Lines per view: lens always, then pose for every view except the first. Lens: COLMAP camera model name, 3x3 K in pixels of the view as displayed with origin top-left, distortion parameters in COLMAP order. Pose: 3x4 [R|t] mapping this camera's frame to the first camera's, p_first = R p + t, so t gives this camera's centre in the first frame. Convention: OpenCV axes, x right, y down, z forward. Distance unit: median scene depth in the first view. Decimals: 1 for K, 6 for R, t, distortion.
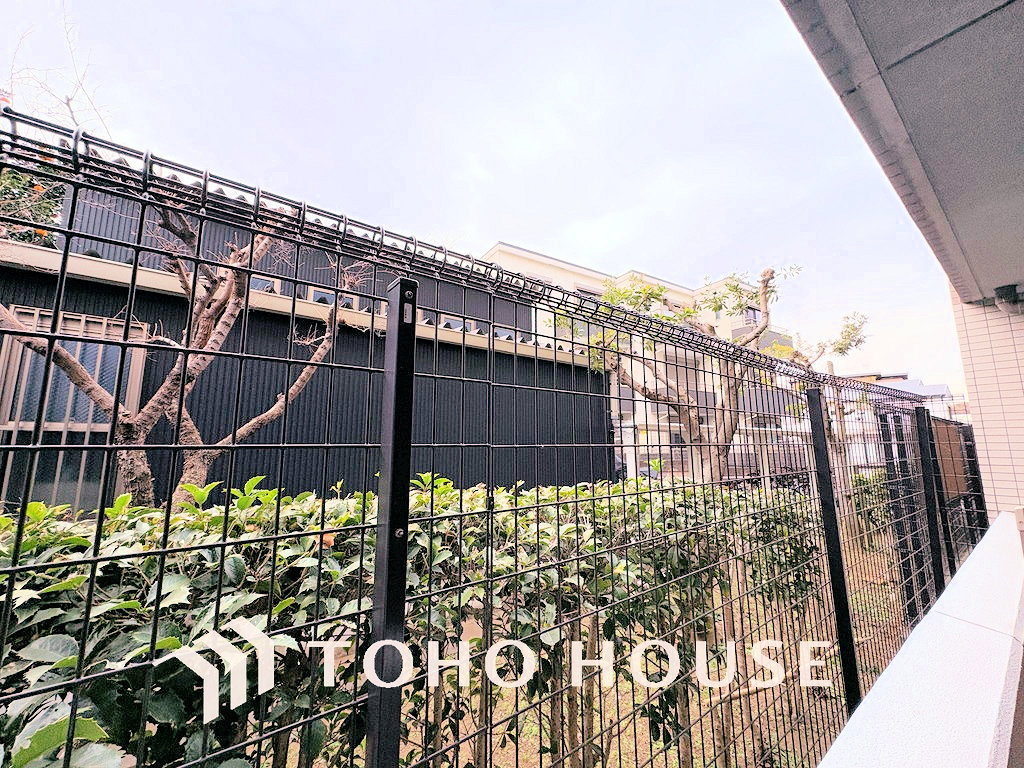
lens RADIAL K [[405.2, 0, 512.7], [0, 405.2, 383.1], [0, 0, 1]] dist [-0.000590, 0.000390]
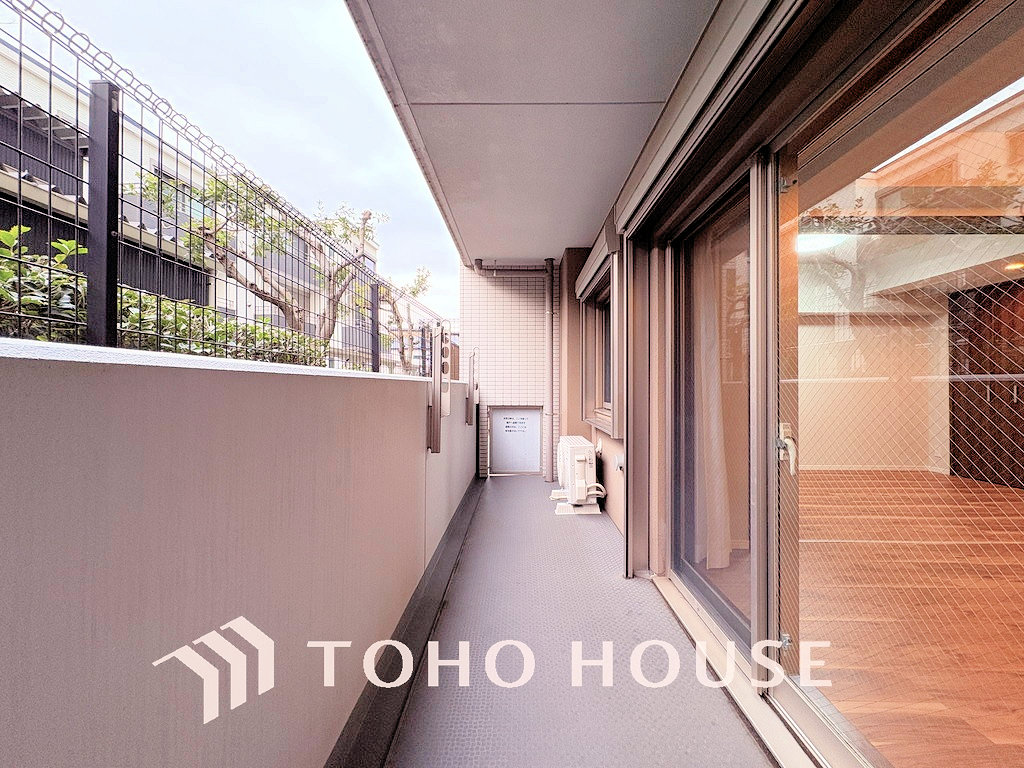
lens RADIAL K [[405.2, 0, 512.7], [0, 405.2, 383.1], [0, 0, 1]] dist [-0.000590, 0.000390]
pose [[0.619428, 0.007907, 0.785013, -0.081995], [-0.120483, 0.989060, 0.085107, 0.091469], [-0.775753, -0.147299, 0.613605, -0.214242]]
